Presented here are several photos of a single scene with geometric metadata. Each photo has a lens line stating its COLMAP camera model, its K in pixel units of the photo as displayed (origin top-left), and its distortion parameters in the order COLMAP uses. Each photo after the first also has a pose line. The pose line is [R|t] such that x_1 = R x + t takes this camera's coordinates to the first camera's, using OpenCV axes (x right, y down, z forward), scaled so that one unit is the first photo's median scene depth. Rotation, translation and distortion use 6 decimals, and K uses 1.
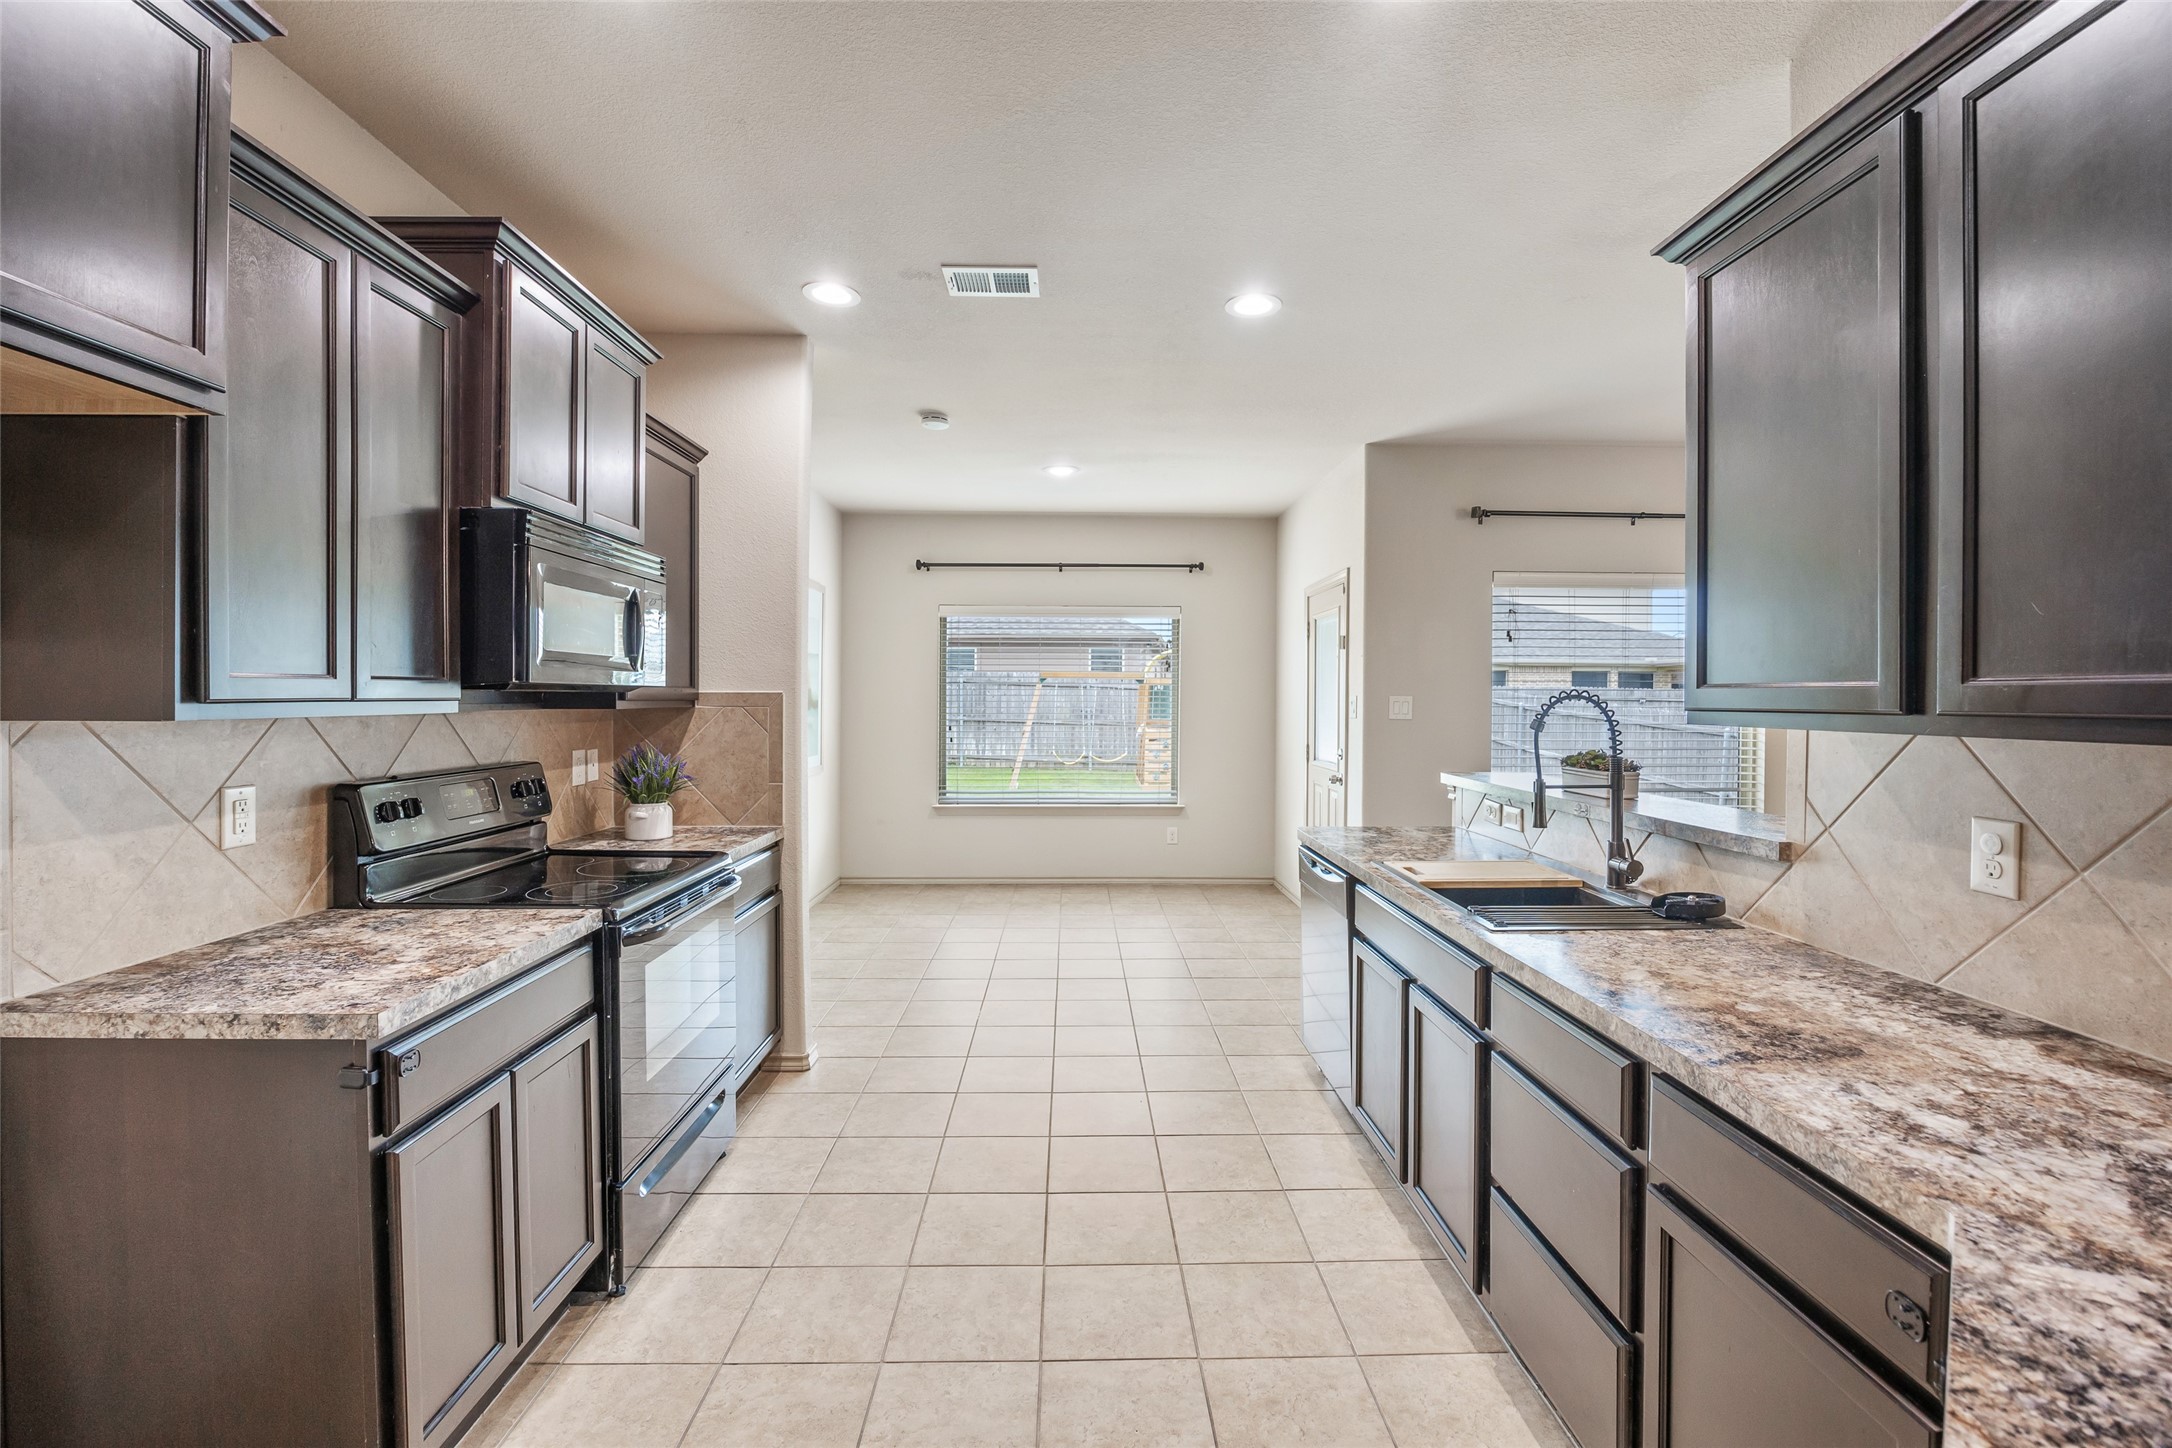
lens RADIAL K [[955.0, 0, 1093.2], [0, 955.0, 708.0], [0, 0, 1]] dist [-0.016349, -0.000012]
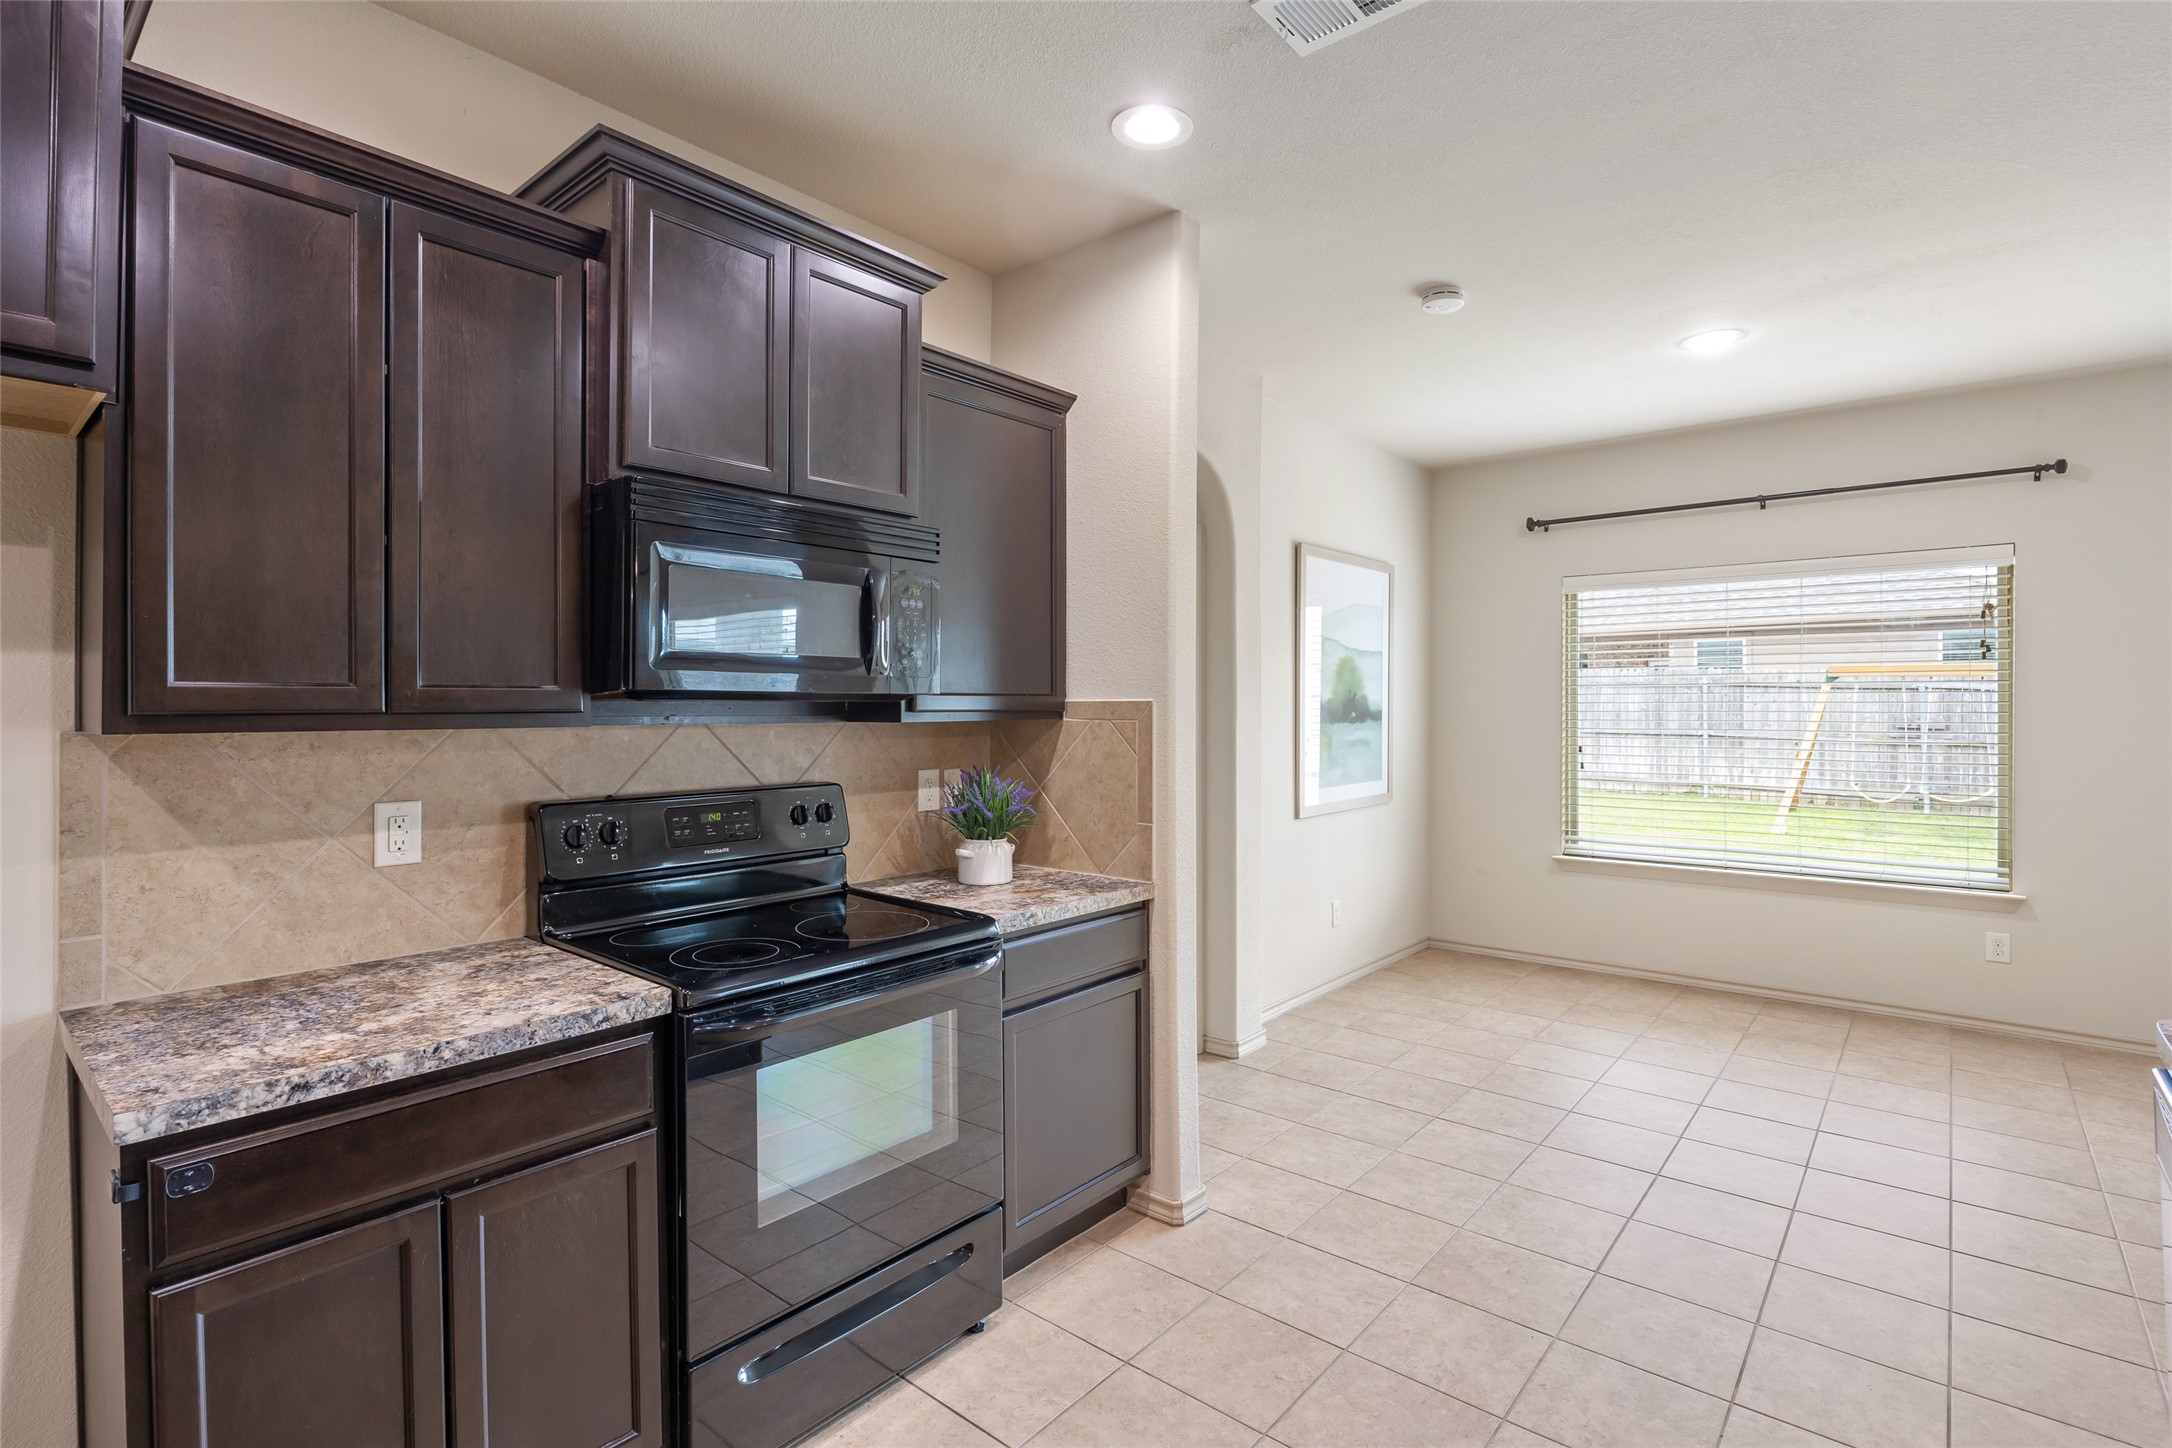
lens RADIAL K [[1004.5, 0, 1117.9], [0, 1004.5, 701.6], [0, 0, 1]] dist [-0.017339, 0.000730]
pose [[0.740922, -0.006397, -0.671560, 0.179563], [-0.004212, 0.999891, -0.014172, -0.004546], [0.671578, 0.013329, 0.740814, 0.415379]]
